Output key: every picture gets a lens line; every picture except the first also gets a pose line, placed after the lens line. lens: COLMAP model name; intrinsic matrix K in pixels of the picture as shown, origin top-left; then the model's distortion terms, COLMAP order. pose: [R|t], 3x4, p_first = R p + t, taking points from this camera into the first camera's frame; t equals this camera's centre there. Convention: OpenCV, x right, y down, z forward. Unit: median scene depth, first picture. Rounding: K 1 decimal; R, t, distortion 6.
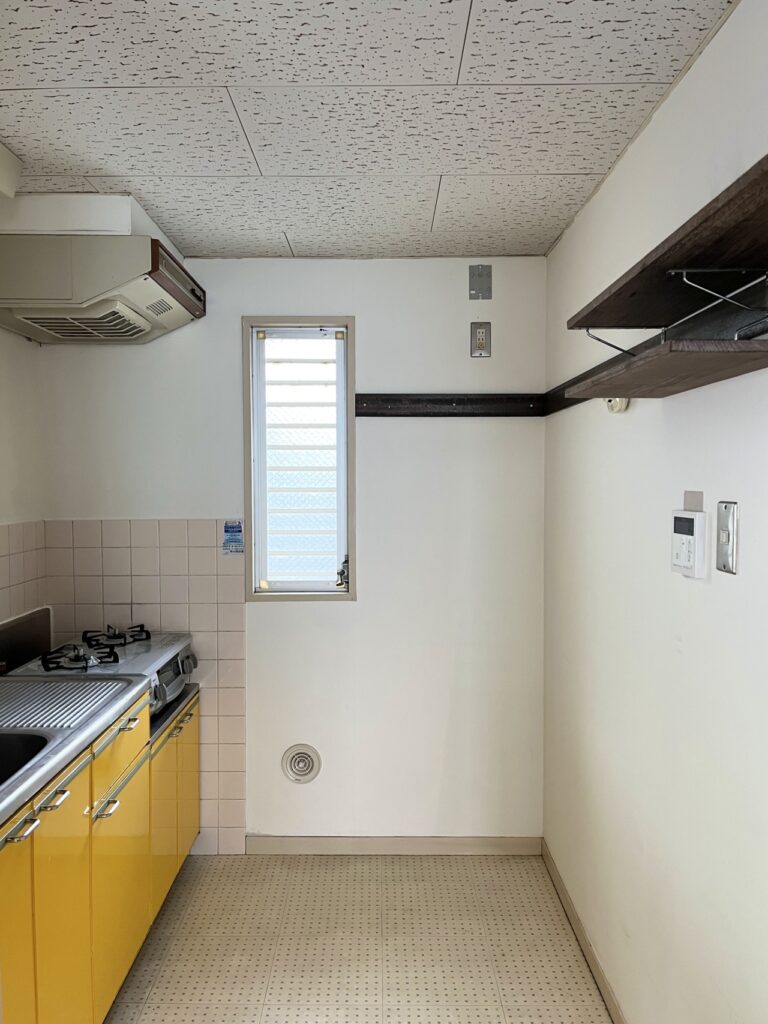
lens RADIAL K [[815.1, 0, 384.0], [0, 815.1, 512.0], [0, 0, 1]] dist [0.048770, -0.000113]
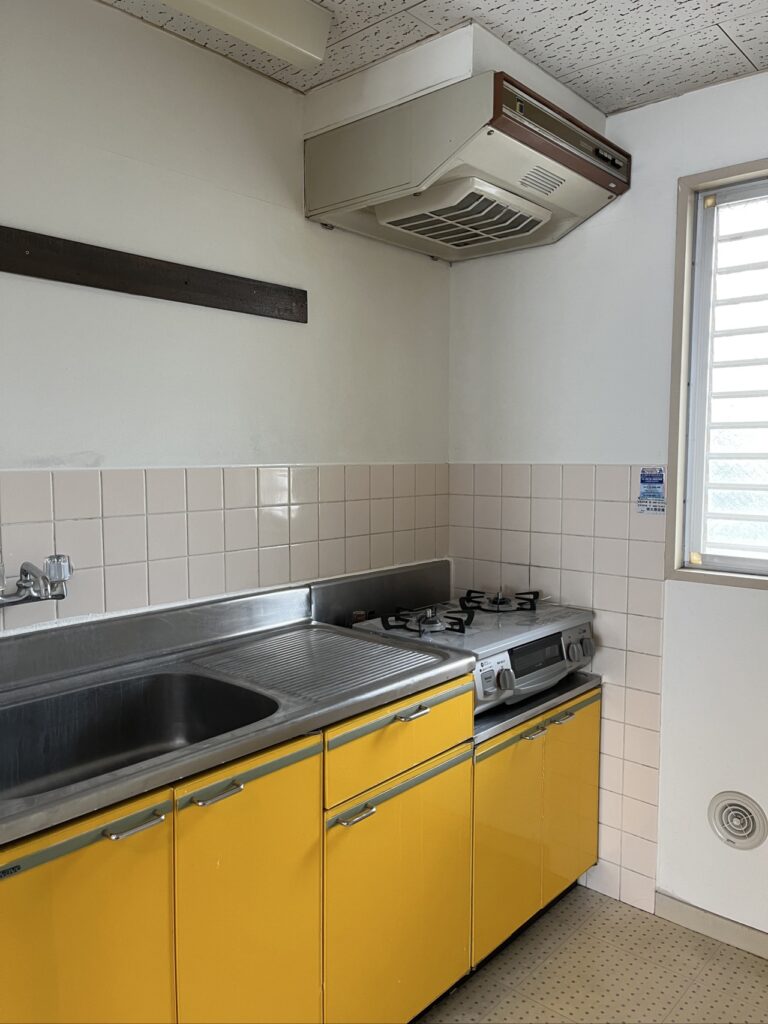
lens RADIAL K [[789.0, 0, 387.2], [0, 789.0, 515.0], [0, 0, 1]] dist [0.087430, -0.114855]
pose [[0.747883, 0.058237, -0.661271, 0.113426], [-0.030080, 0.998094, 0.053882, 0.022102], [0.663149, -0.020406, 0.748209, 0.305698]]
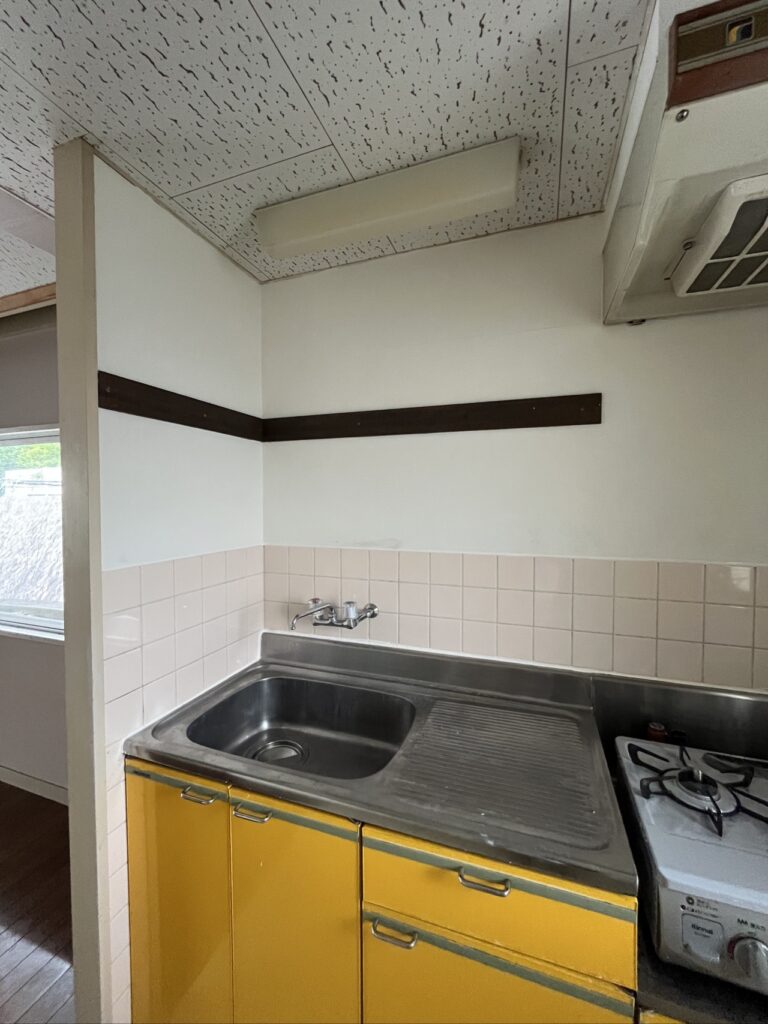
lens RADIAL K [[417.3, 0, 384.0], [0, 417.3, 512.0], [0, 0, 1]] dist [-0.000241, -0.000119]
pose [[-0.345553, 0.028835, -0.937956, 0.017052], [-0.037197, 0.998321, 0.044395, -0.035751], [0.937662, 0.050230, -0.343901, 0.737122]]
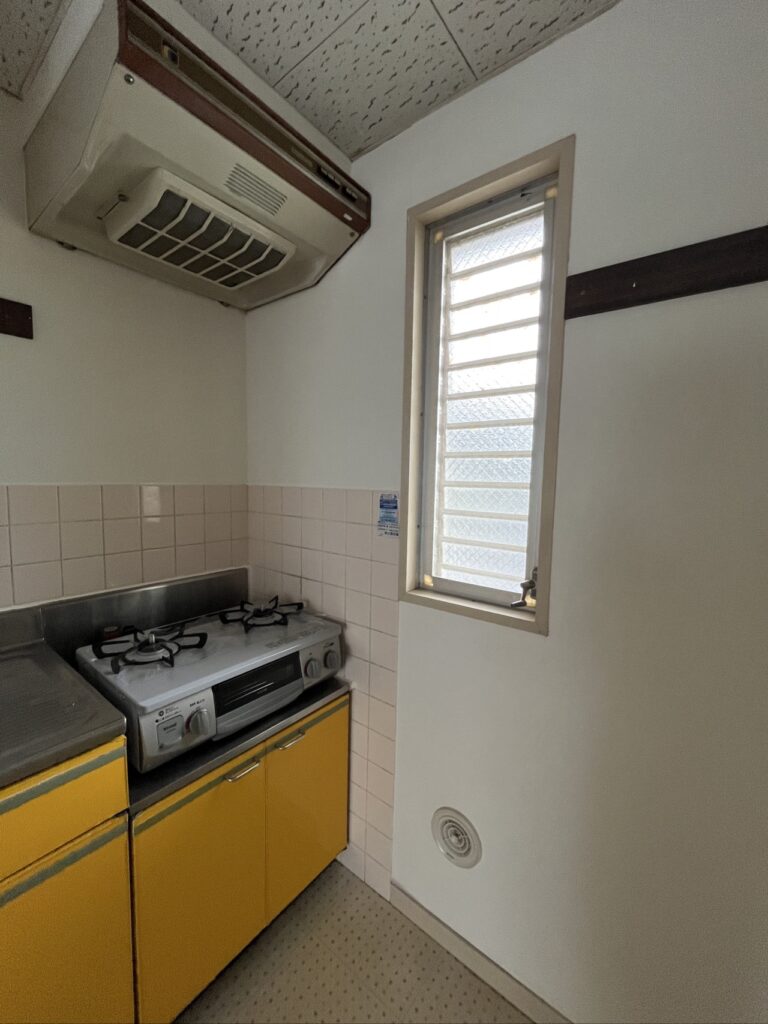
lens RADIAL K [[417.3, 0, 384.0], [0, 417.3, 512.0], [0, 0, 1]] dist [-0.000241, -0.000119]
pose [[0.781797, 0.072926, -0.619254, 0.056336], [-0.047873, 0.997226, 0.056999, 0.006037], [0.621692, -0.014916, 0.783119, 0.692012]]
